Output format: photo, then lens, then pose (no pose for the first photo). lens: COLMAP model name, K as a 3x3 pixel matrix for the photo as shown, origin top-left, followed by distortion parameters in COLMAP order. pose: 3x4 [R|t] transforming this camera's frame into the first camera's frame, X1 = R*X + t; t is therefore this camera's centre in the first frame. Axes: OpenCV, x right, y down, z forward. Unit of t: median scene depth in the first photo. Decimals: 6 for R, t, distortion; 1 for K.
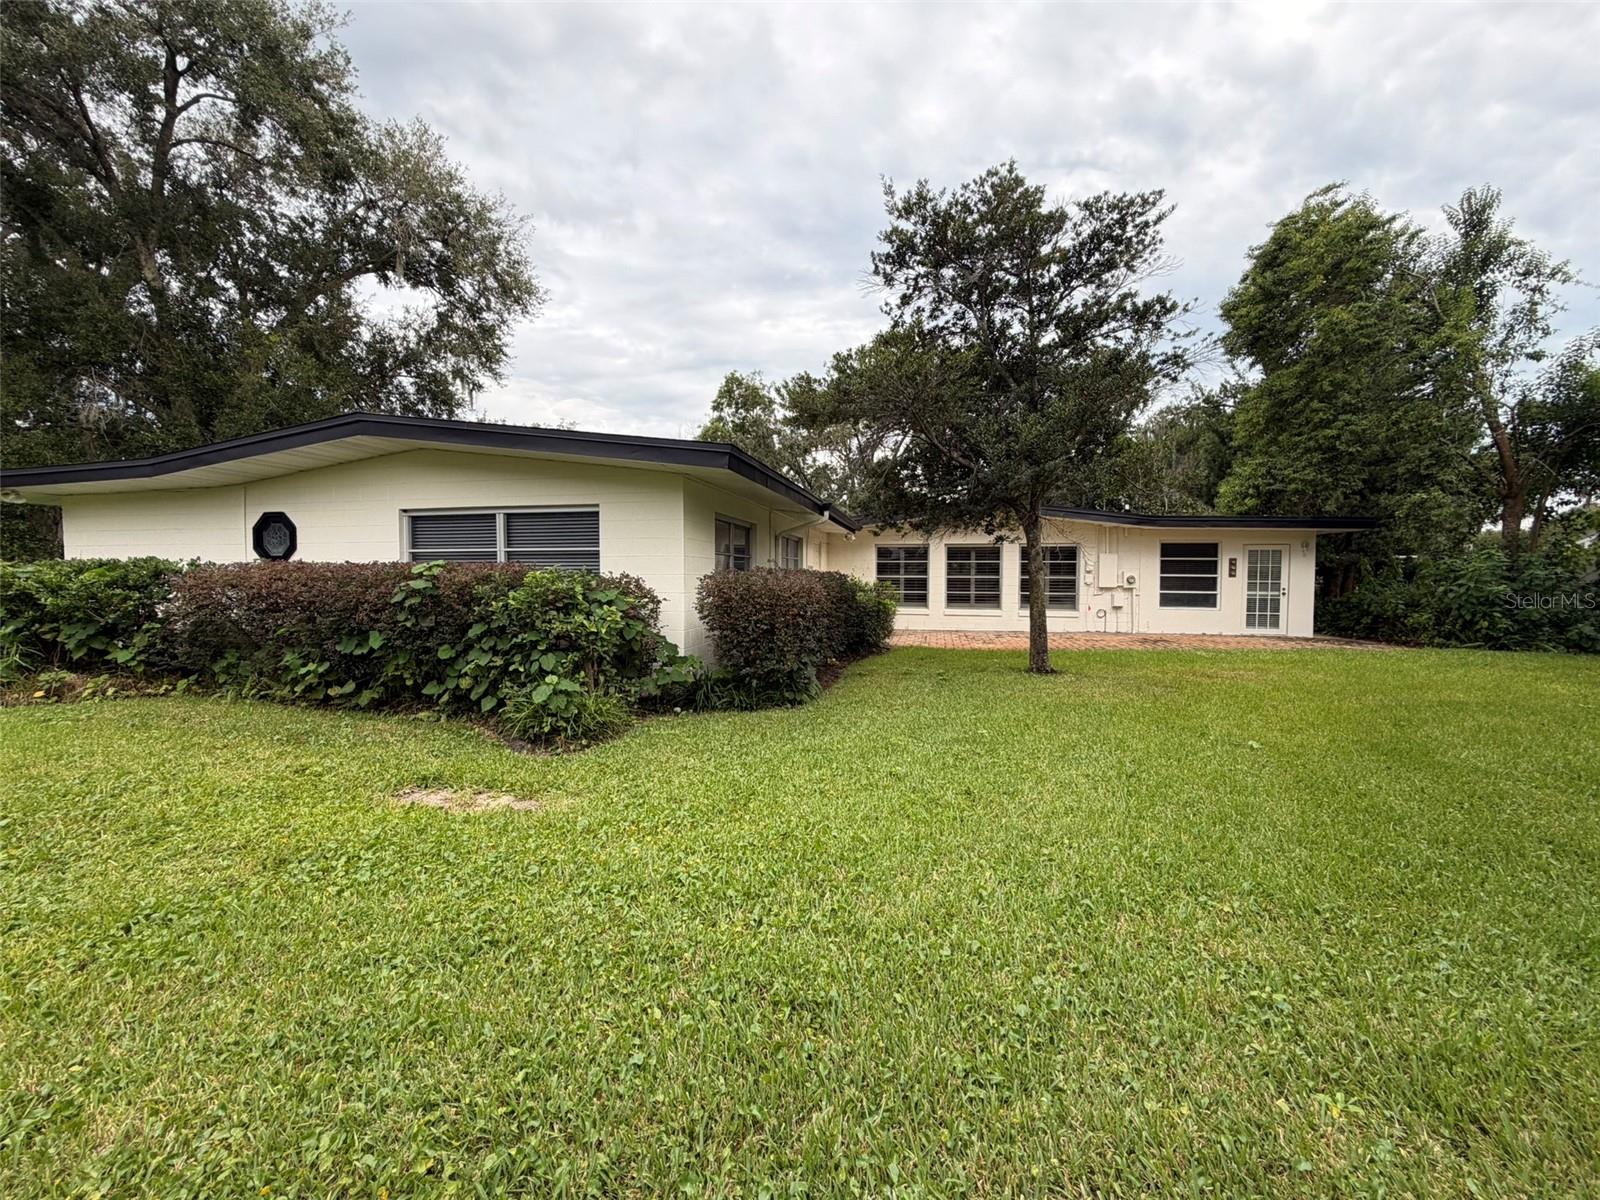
lens RADIAL K [[646.1, 0, 803.3], [0, 646.1, 596.7], [0, 0, 1]] dist [-0.000726, 0.000031]
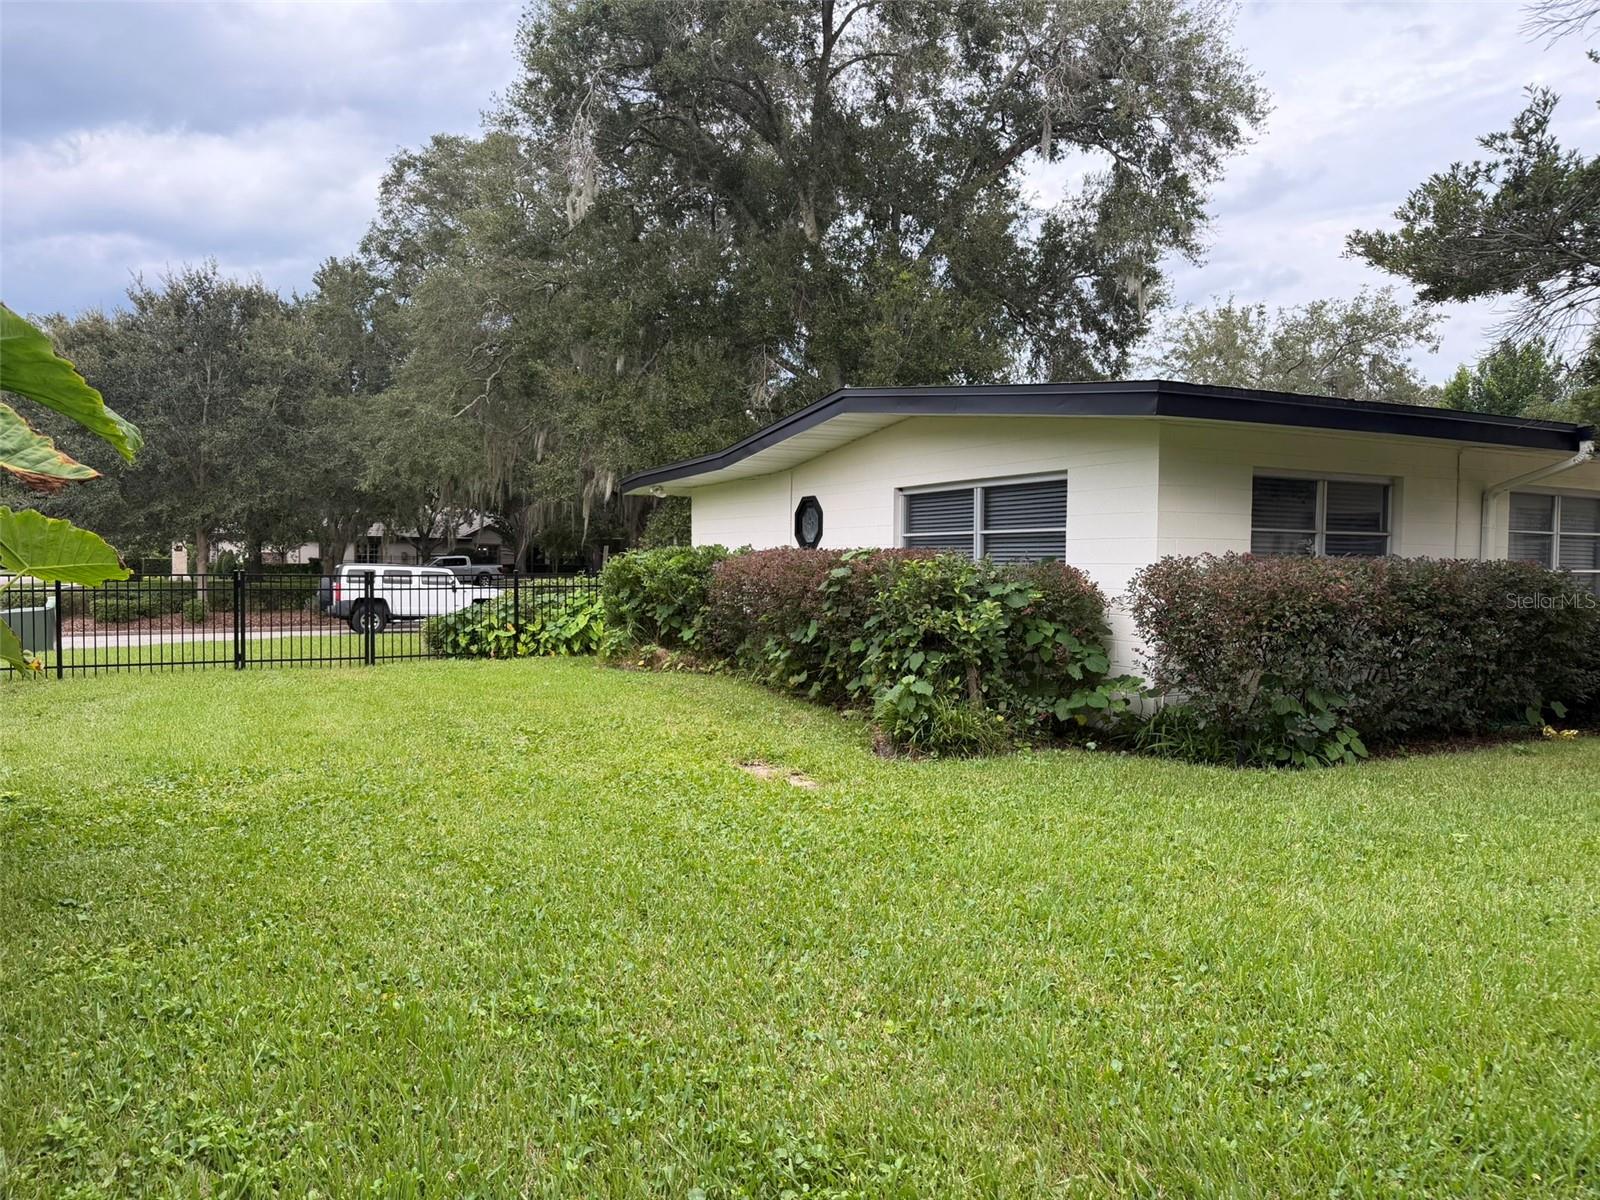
lens RADIAL K [[1148.8, 0, 793.7], [0, 1148.8, 603.4], [0, 0, 1]] dist [0.046287, -0.020315]
pose [[0.636659, 0.032096, -0.770477, 0.260369], [-0.030042, 0.999407, 0.016808, -0.000214], [0.770560, 0.012445, 0.637246, -0.052182]]
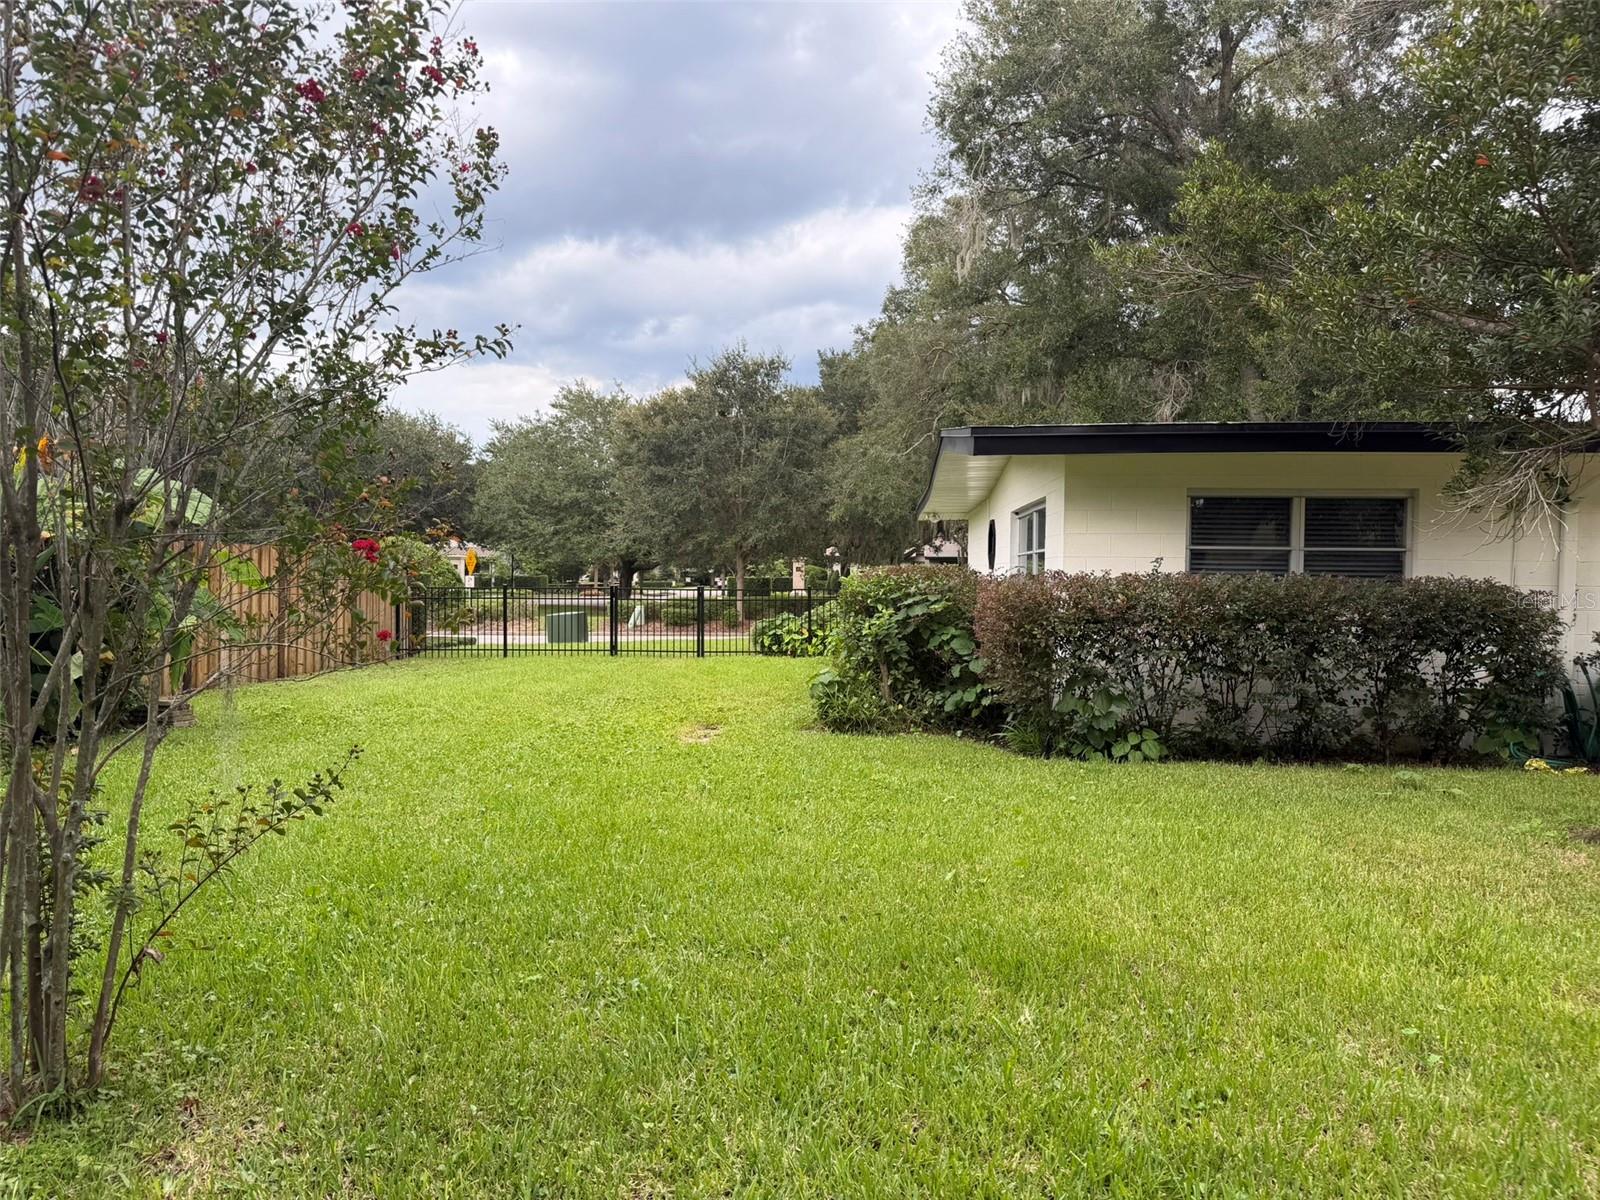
lens RADIAL K [[1148.8, 0, 801.5], [0, 1148.8, 604.7], [0, 0, 1]] dist [0.046287, -0.020315]
pose [[0.141090, 0.026176, -0.989651, 0.571630], [-0.035930, 0.999127, 0.021304, -0.011280], [0.989345, 0.032552, 0.141907, 0.237003]]
